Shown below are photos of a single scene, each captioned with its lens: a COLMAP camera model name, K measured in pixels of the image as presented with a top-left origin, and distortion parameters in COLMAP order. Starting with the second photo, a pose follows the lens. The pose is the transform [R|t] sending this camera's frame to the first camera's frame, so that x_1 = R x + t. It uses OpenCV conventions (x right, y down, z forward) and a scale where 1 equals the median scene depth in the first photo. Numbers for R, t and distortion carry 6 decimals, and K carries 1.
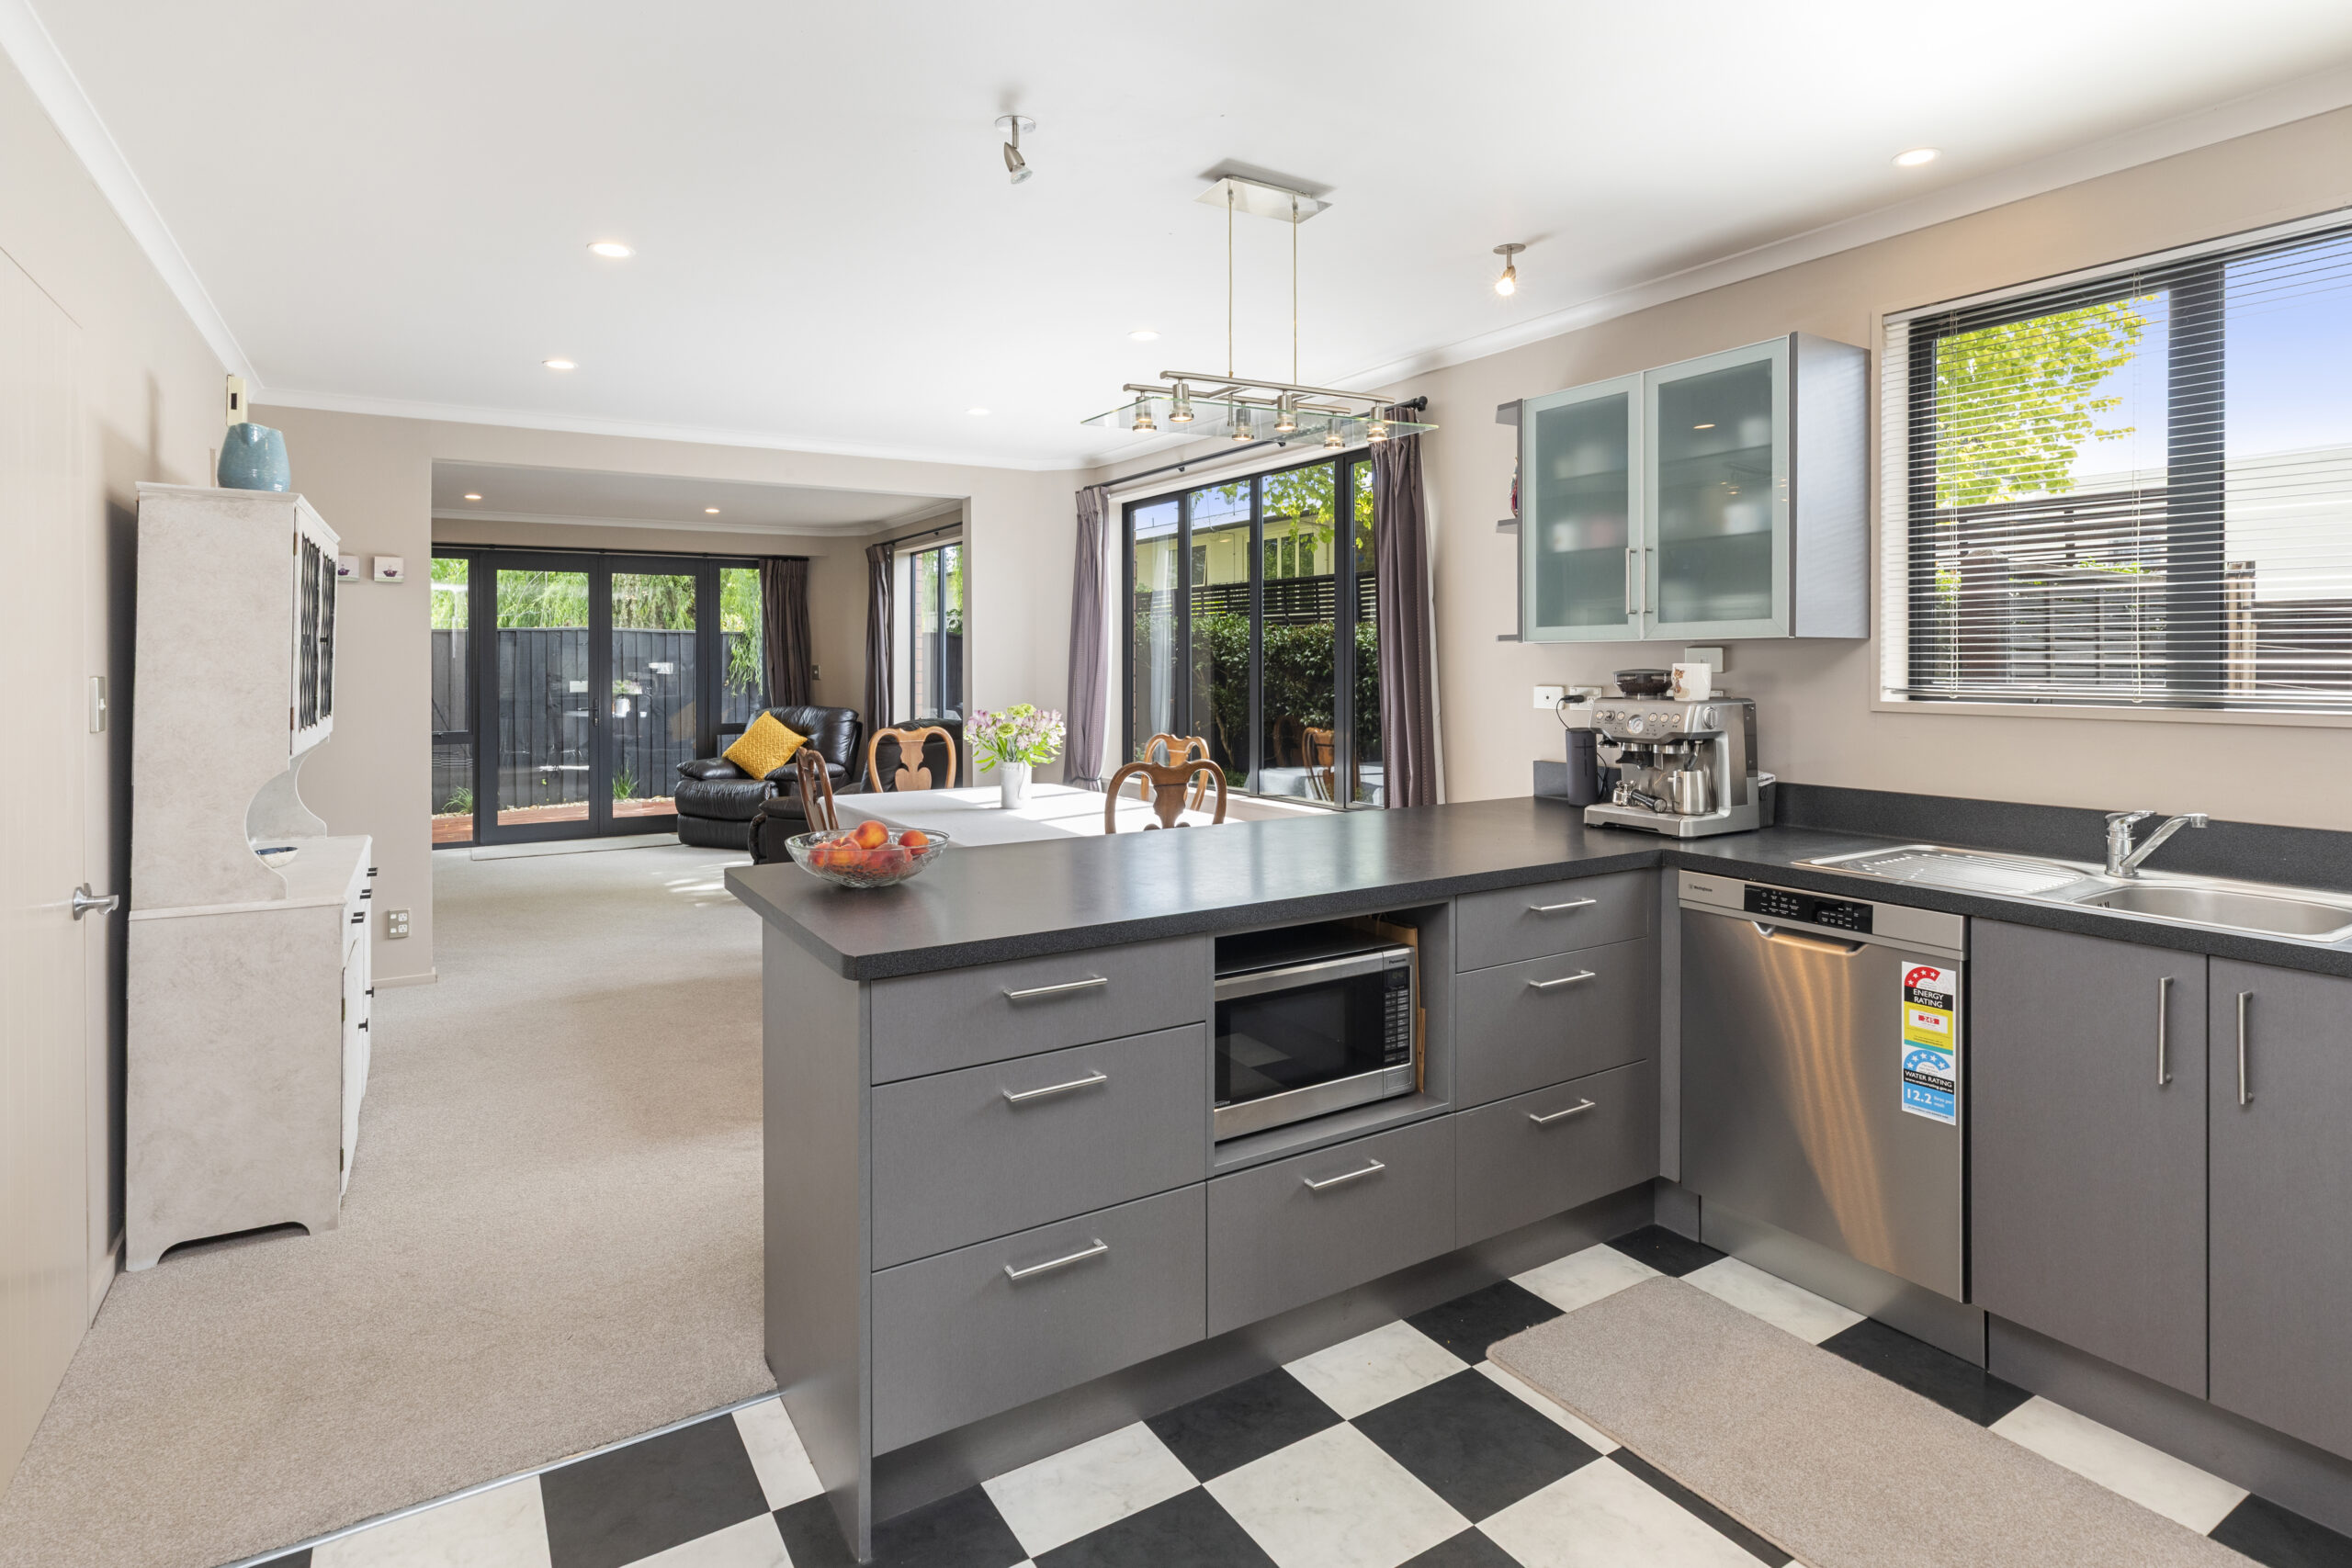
lens RADIAL K [[1215.3, 0, 1173.3], [0, 1215.3, 653.4], [0, 0, 1]] dist [-0.001724, -0.000418]
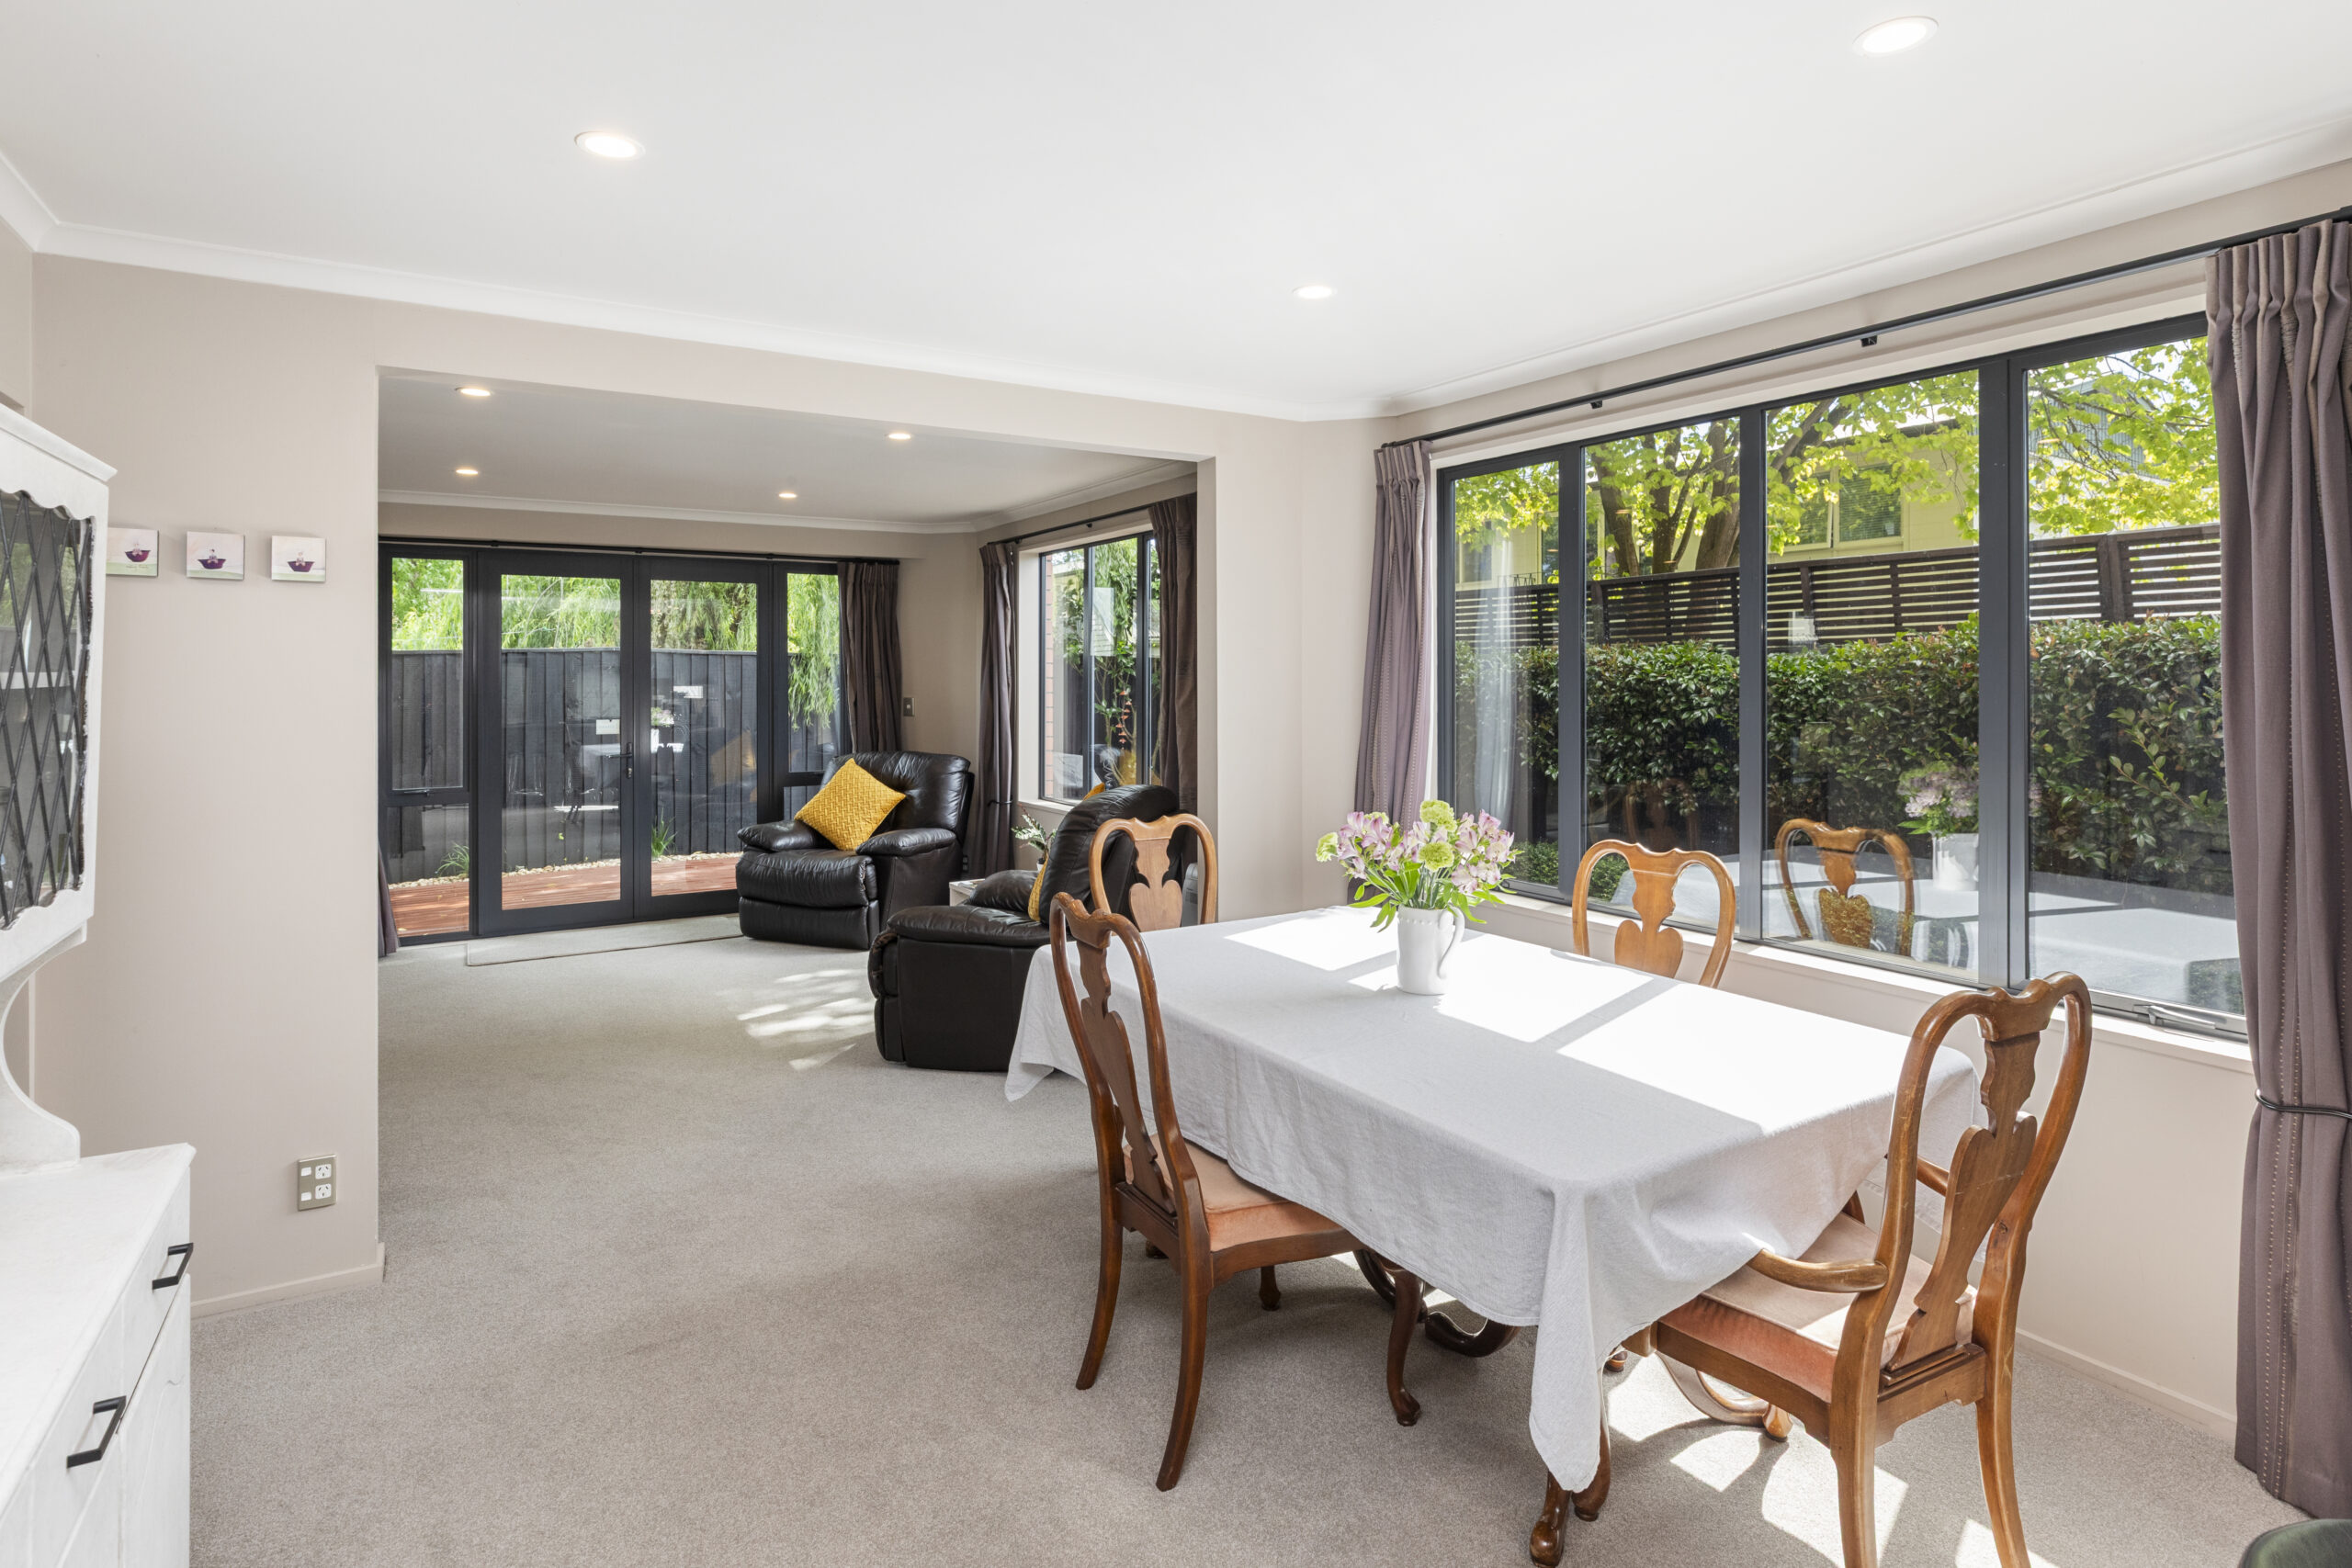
lens RADIAL K [[1214.2, 0, 1182.5], [0, 1214.2, 670.7], [0, 0, 1]] dist [-0.001388, 0.000213]
pose [[0.999997, 0.001789, -0.001421, -0.125266], [-0.001788, 0.999997, 0.001346, -0.009911], [0.001423, -0.001343, 0.999998, 0.233535]]
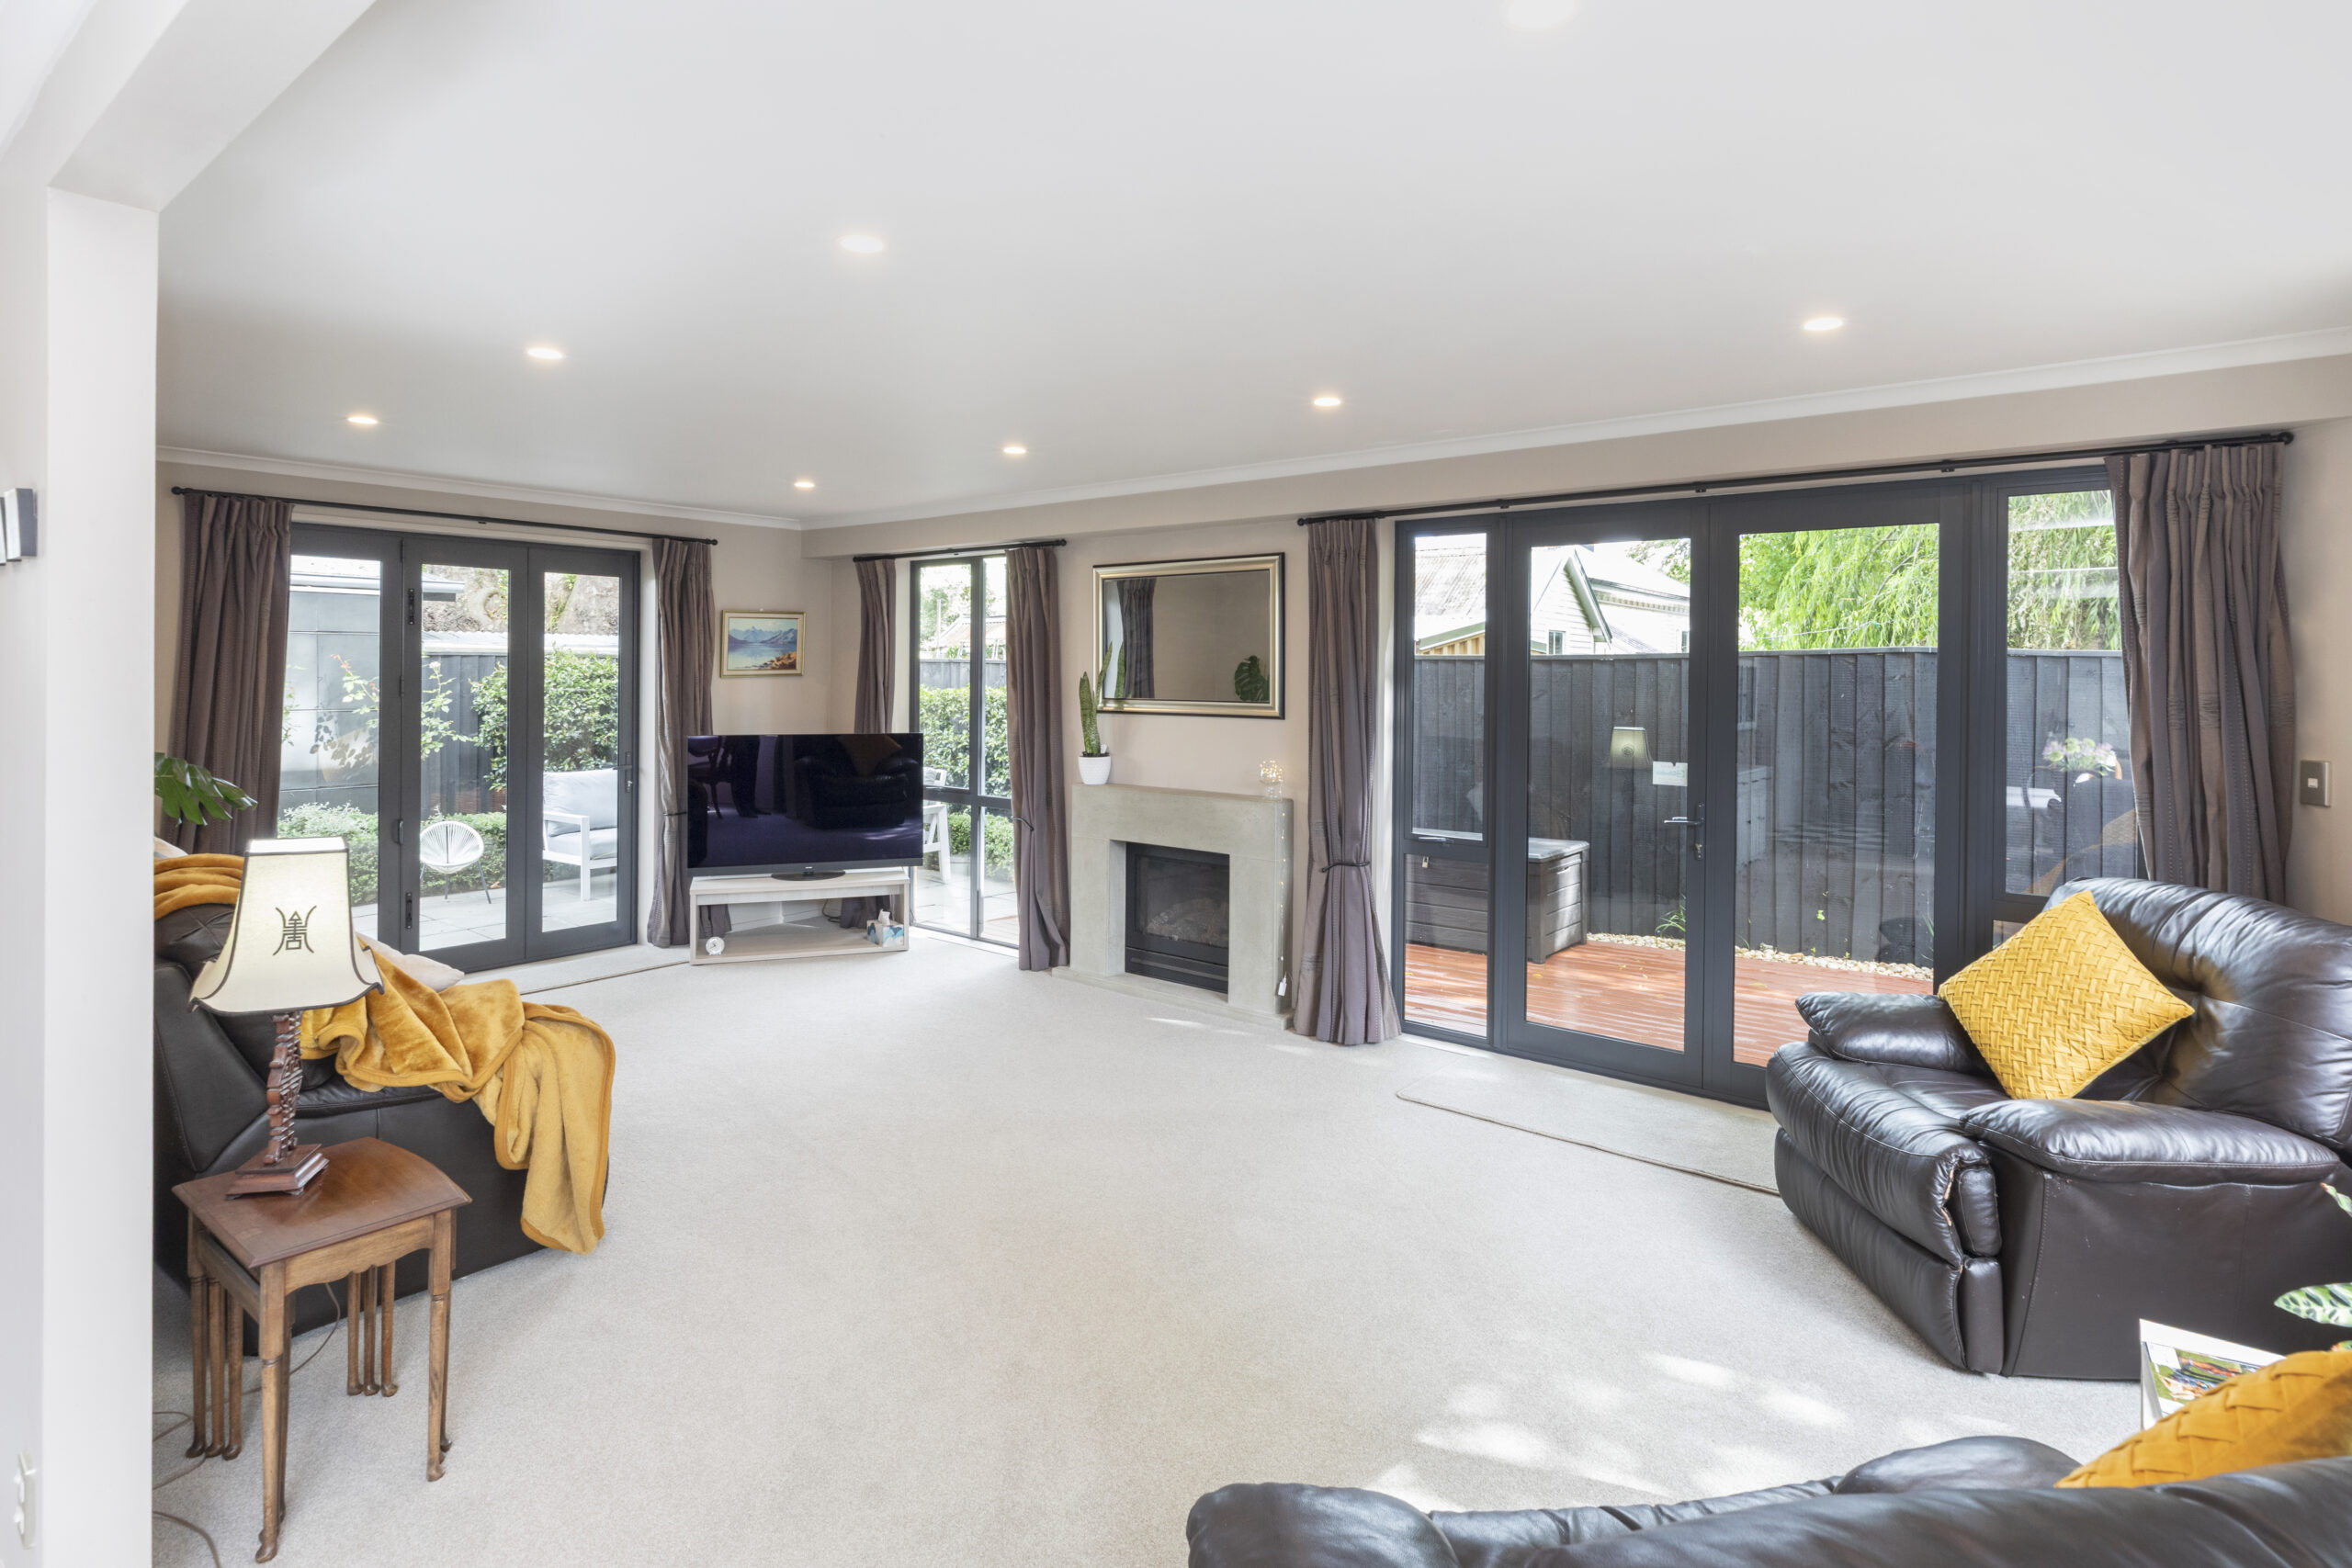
lens RADIAL K [[1214.2, 0, 1182.5], [0, 1214.2, 670.7], [0, 0, 1]] dist [-0.001388, 0.000213]
pose [[0.340921, 0.008899, -0.940050, -0.100935], [-0.008846, 0.999941, 0.006258, -0.015058], [0.940050, 0.006183, 0.340979, 0.654561]]
